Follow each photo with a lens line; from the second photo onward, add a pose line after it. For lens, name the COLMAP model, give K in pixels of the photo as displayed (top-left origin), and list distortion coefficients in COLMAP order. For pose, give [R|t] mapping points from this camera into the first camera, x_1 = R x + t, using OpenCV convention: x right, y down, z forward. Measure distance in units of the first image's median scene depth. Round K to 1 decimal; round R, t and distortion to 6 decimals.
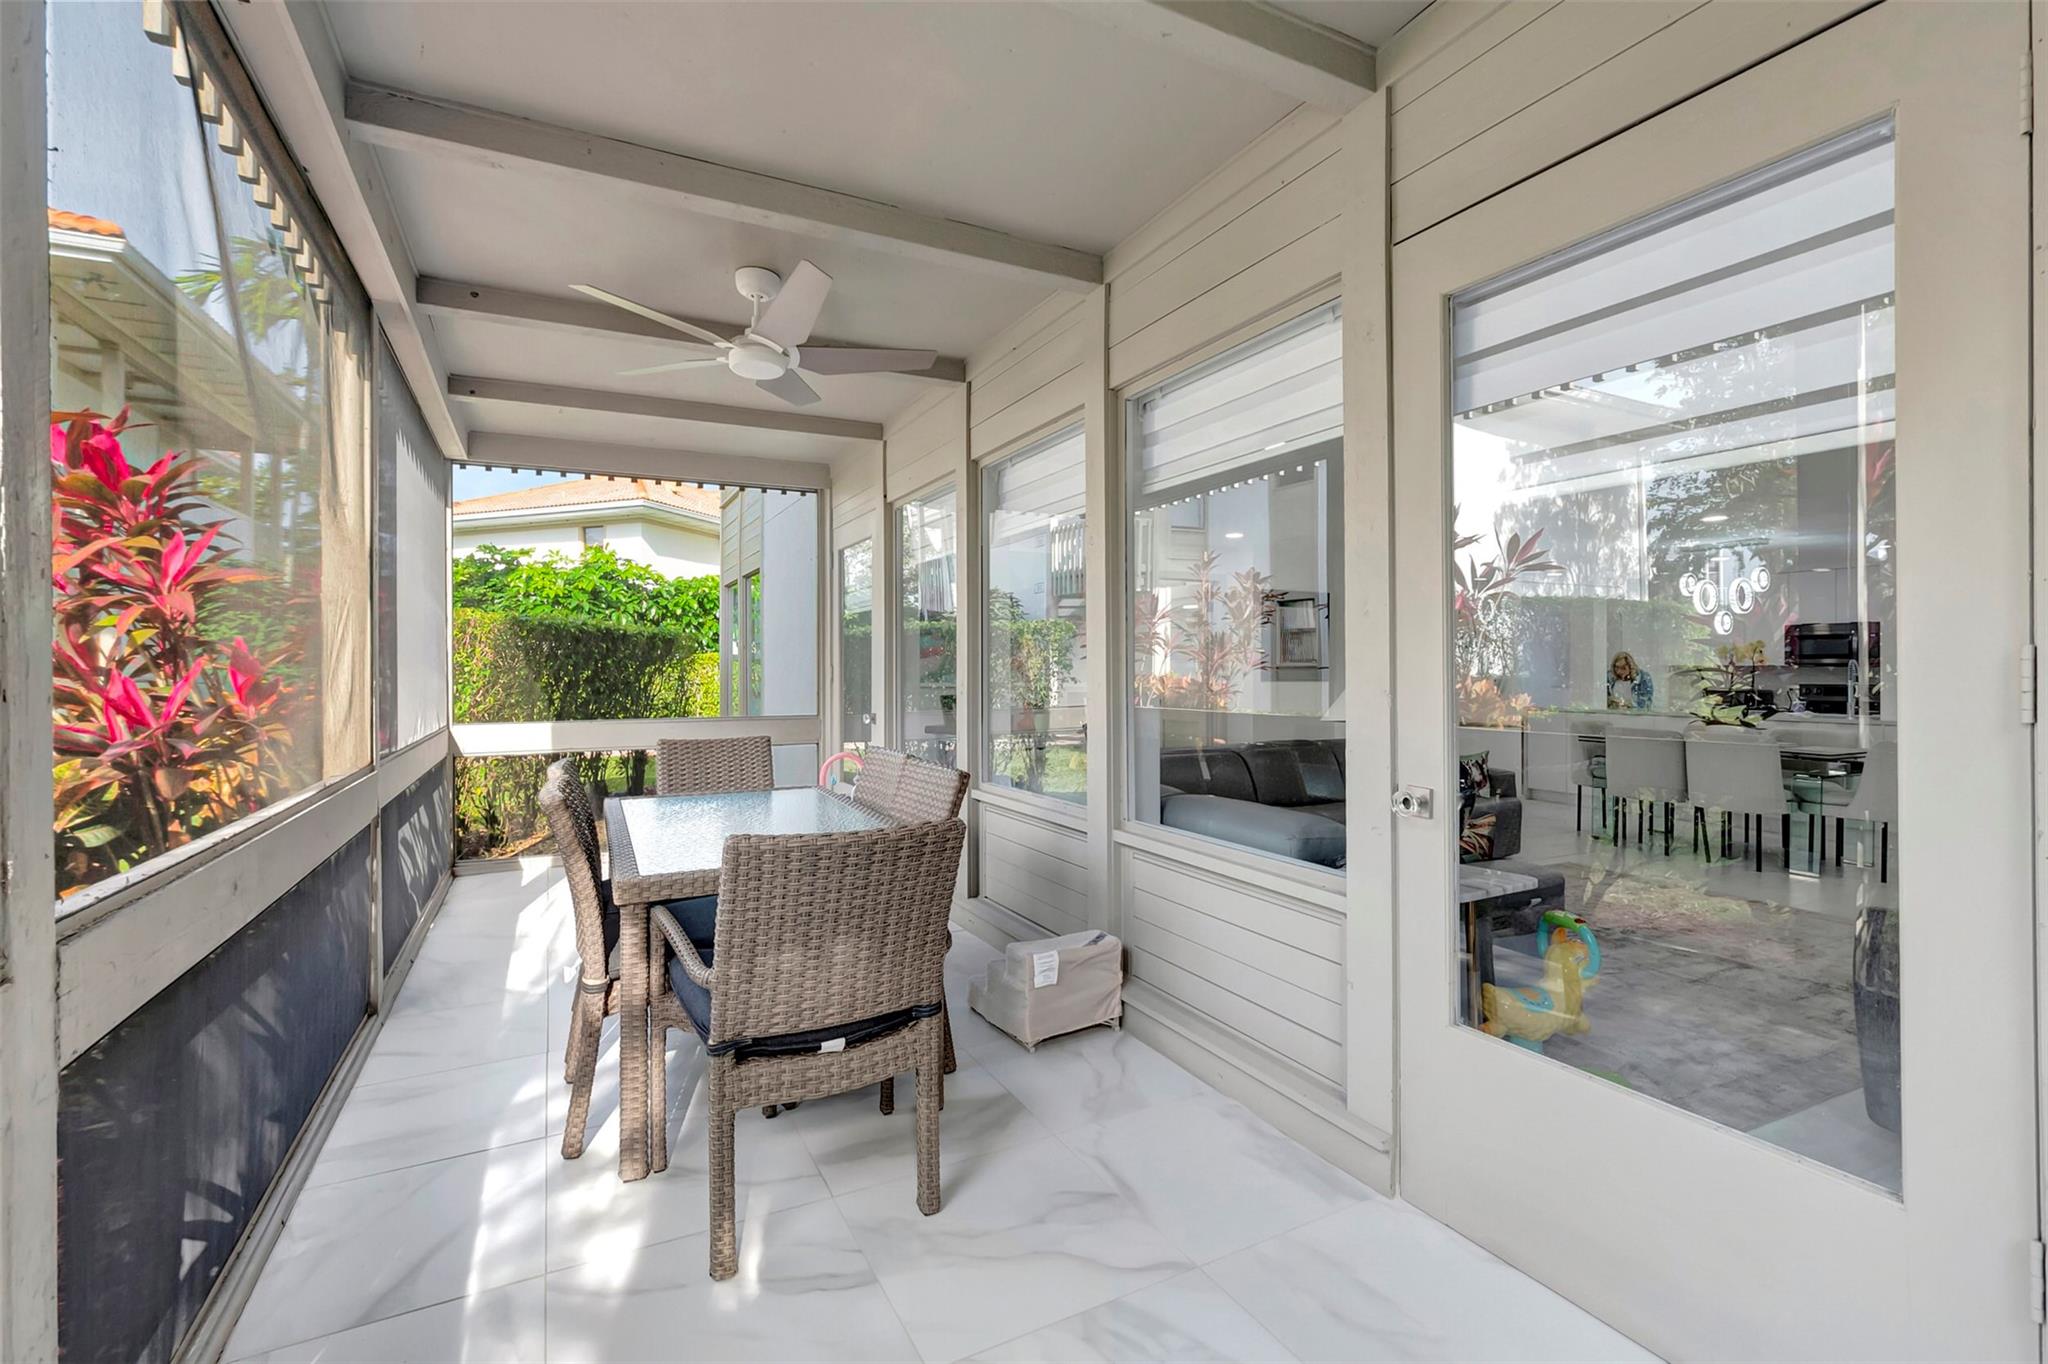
lens RADIAL K [[903.1, 0, 1039.8], [0, 903.1, 672.5], [0, 0, 1]] dist [0.002786, -0.003218]
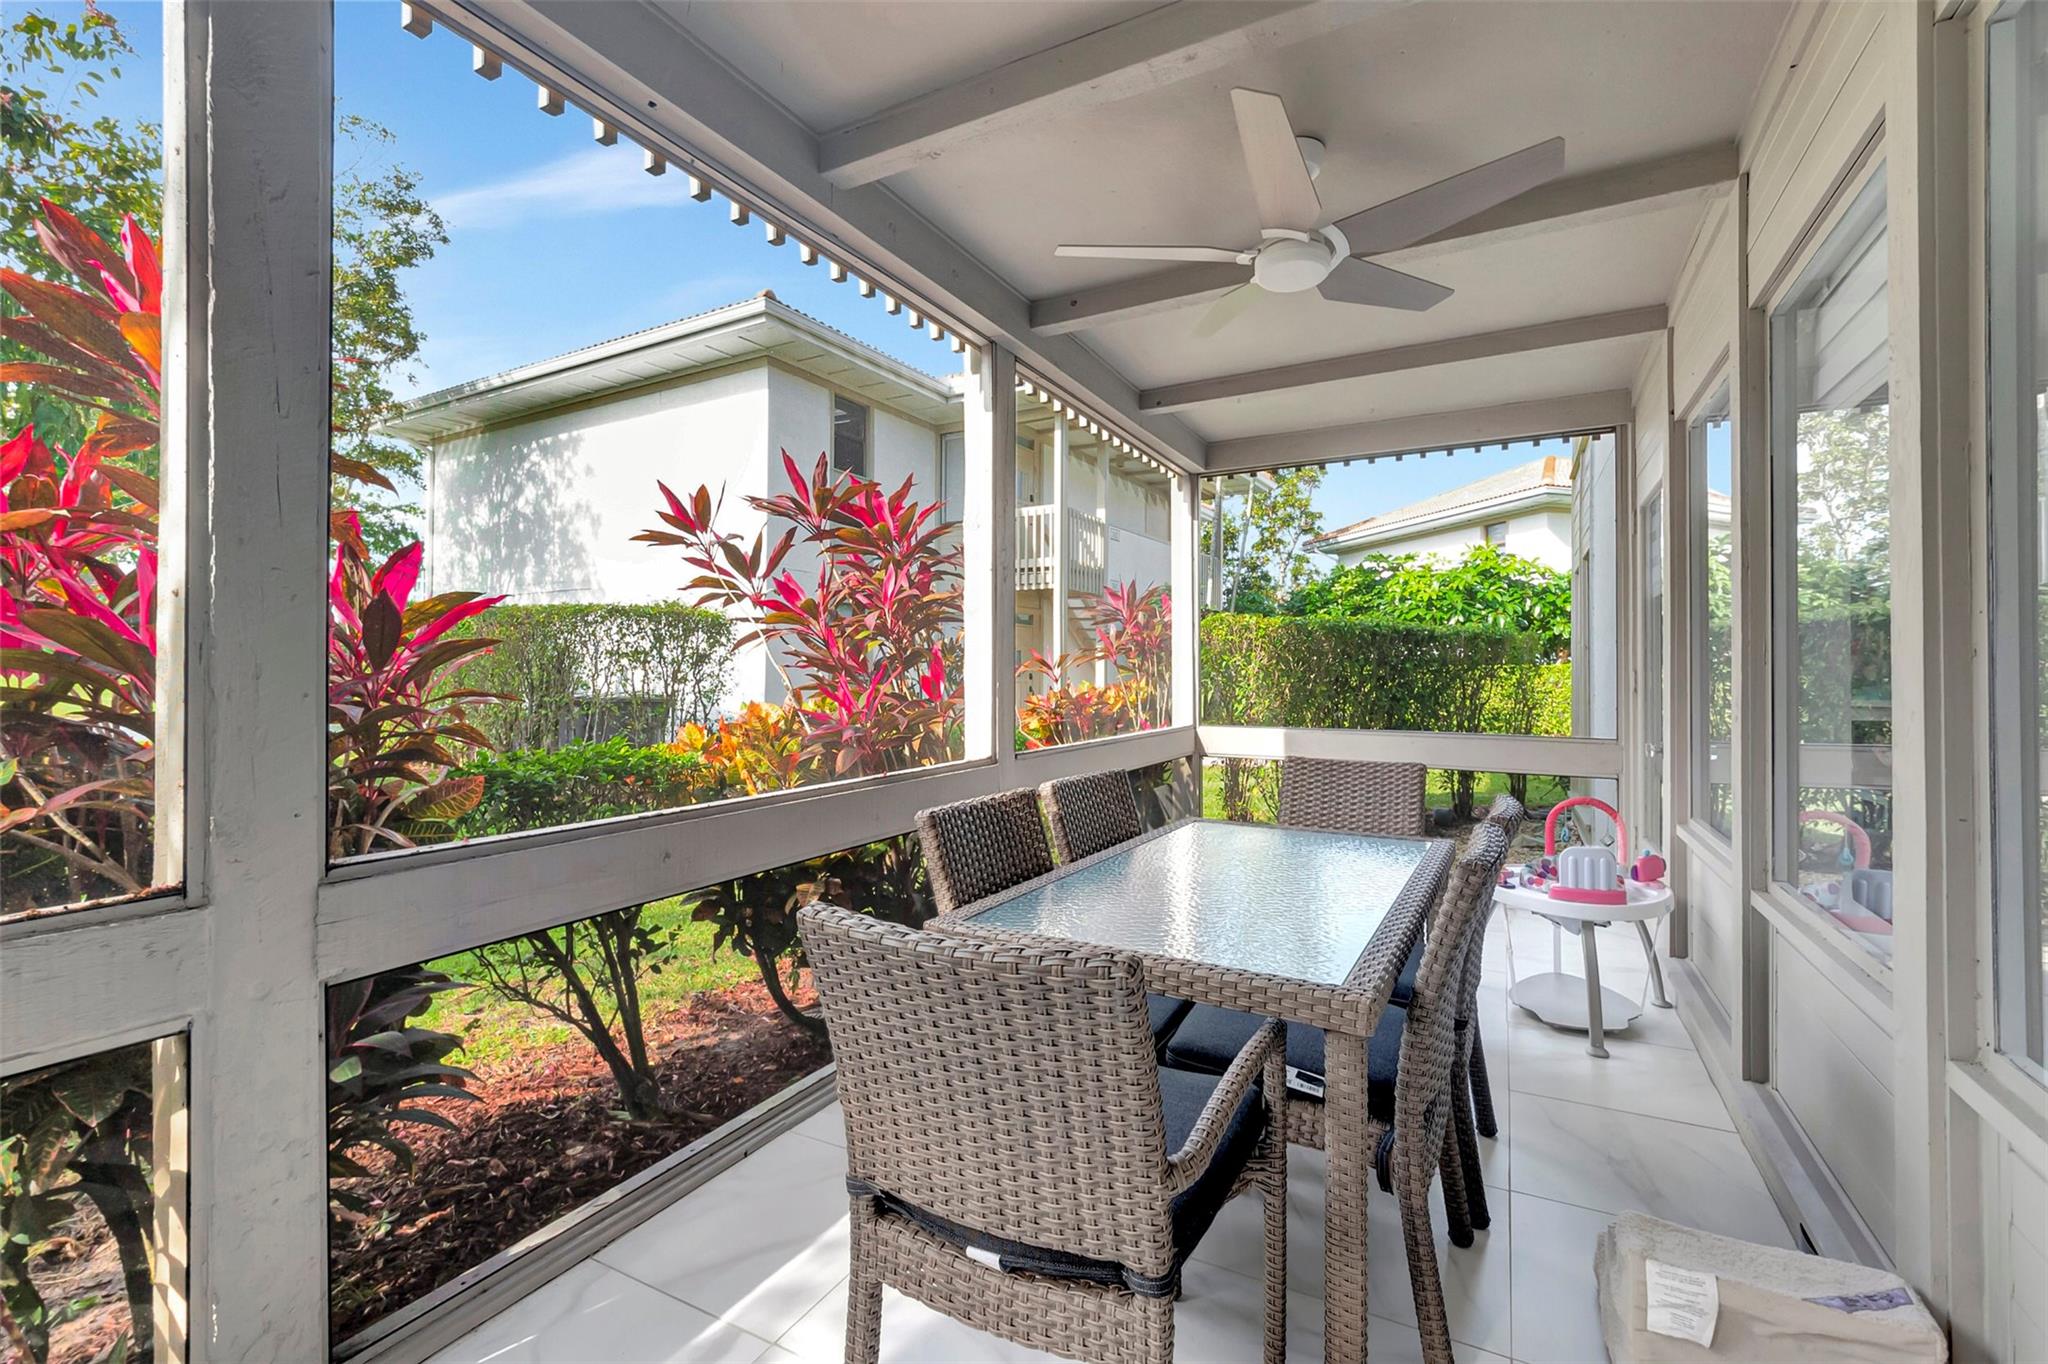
lens RADIAL K [[903.1, 0, 1027.1], [0, 903.1, 675.7], [0, 0, 1]] dist [0.002786, -0.003218]
pose [[0.544043, 0.007845, -0.839020, 0.097826], [-0.008740, 0.999955, 0.003683, -0.002209], [0.839012, 0.005330, 0.544087, 0.200169]]
